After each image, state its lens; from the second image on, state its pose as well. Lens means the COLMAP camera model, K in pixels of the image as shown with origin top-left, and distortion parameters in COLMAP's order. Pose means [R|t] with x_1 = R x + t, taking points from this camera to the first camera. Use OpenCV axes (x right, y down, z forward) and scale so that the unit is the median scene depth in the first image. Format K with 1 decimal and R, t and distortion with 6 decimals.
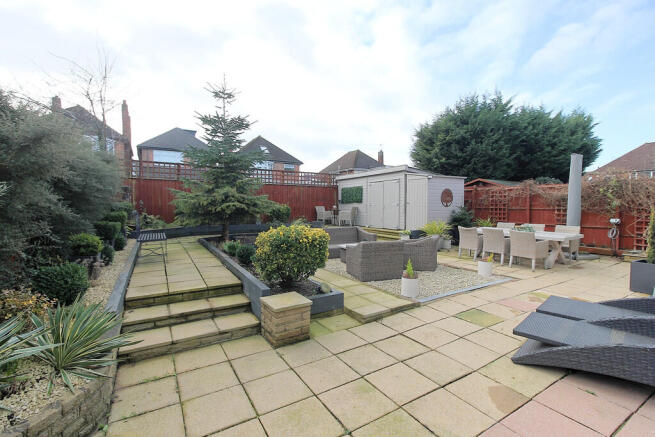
lens RADIAL K [[302.6, 0, 329.9], [0, 302.6, 214.2], [0, 0, 1]] dist [0.003170, -0.002217]
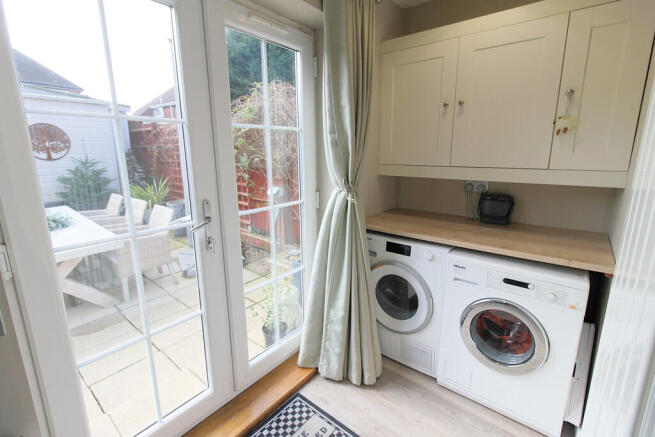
lens RADIAL K [[302.6, 0, 329.0], [0, 302.6, 210.2], [0, 0, 1]] dist [0.003170, -0.002217]
pose [[0.949937, -0.061473, 0.306335, 0.526405], [0.010715, 0.986286, 0.164696, -0.017321], [-0.312258, -0.153169, 0.937568, 0.303656]]
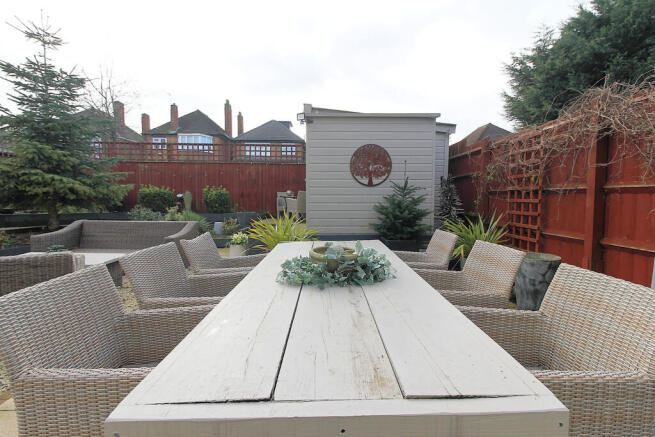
lens RADIAL K [[302.6, 0, 332.9], [0, 302.6, 215.7], [0, 0, 1]] dist [0.003170, -0.002217]
pose [[0.860802, 0.037125, -0.507584, 0.444360], [-0.025836, 0.999238, 0.029269, 0.004088], [0.508284, -0.012081, 0.861105, 0.481029]]
